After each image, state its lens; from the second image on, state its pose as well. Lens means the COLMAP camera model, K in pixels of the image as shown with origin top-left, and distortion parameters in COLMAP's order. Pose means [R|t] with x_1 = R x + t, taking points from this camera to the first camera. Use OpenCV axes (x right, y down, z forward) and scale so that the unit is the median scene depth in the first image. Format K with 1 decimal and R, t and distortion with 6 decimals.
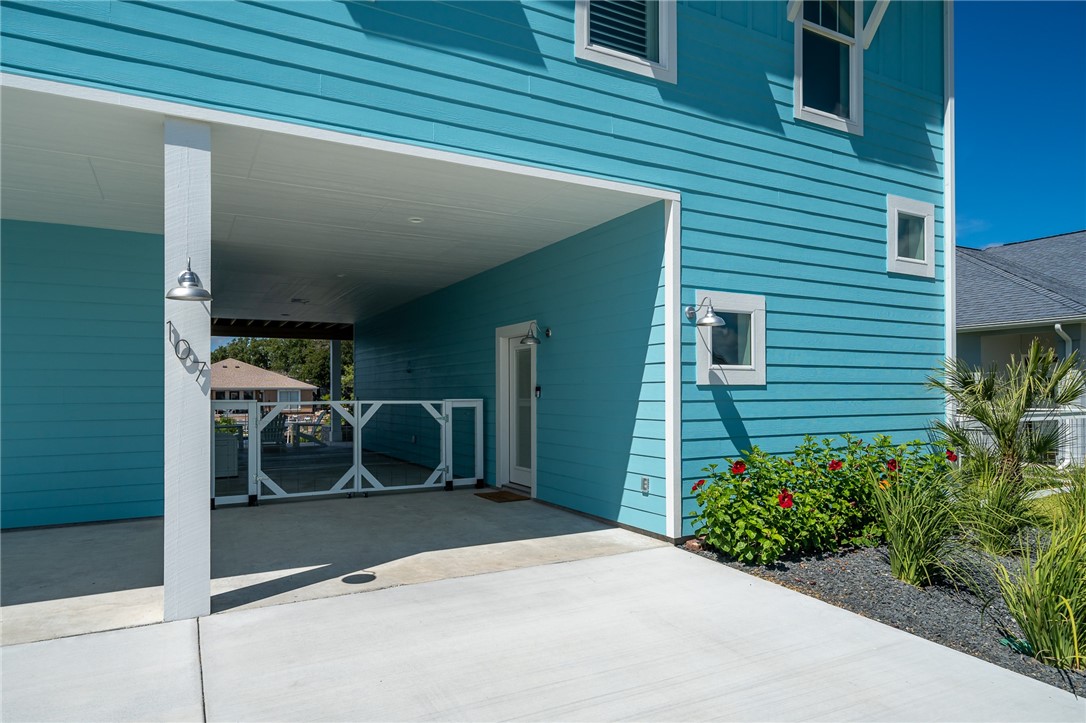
lens RADIAL K [[653.8, 0, 540.7], [0, 653.8, 368.5], [0, 0, 1]] dist [0.001648, -0.000098]
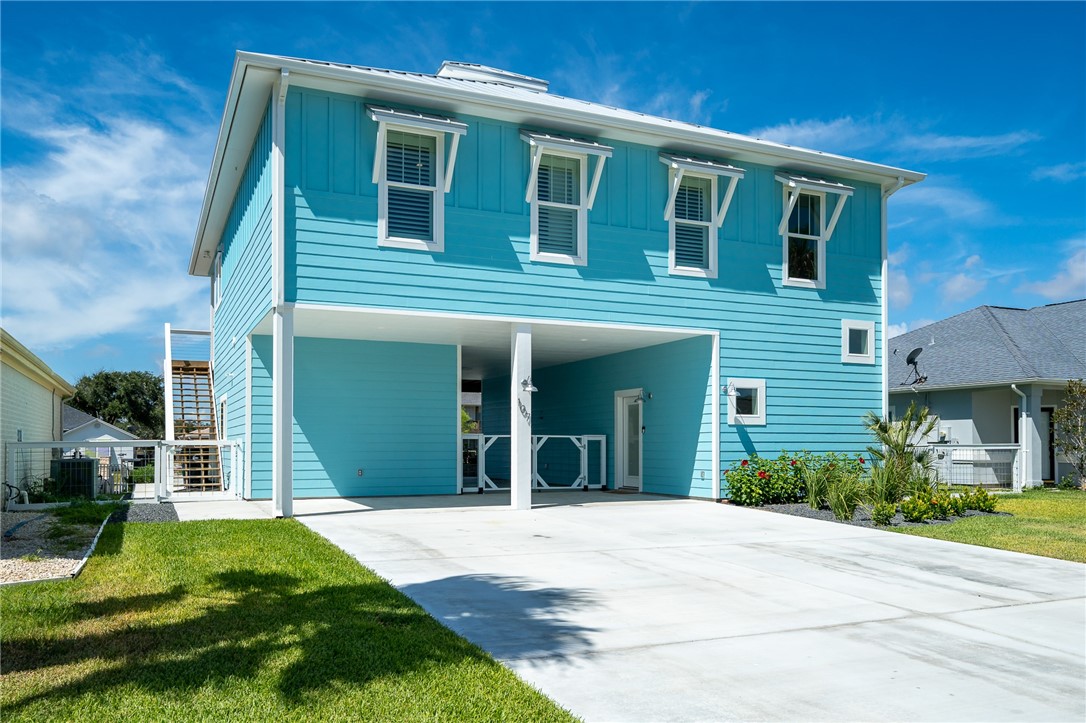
lens RADIAL K [[837.9, 0, 540.9], [0, 837.9, 415.0], [0, 0, 1]] dist [-0.009688, 0.001486]
pose [[0.997388, 0.001451, -0.072209, -0.141605], [-0.001506, 0.999999, -0.000711, -0.001399], [0.072208, 0.000817, 0.997389, -1.512497]]
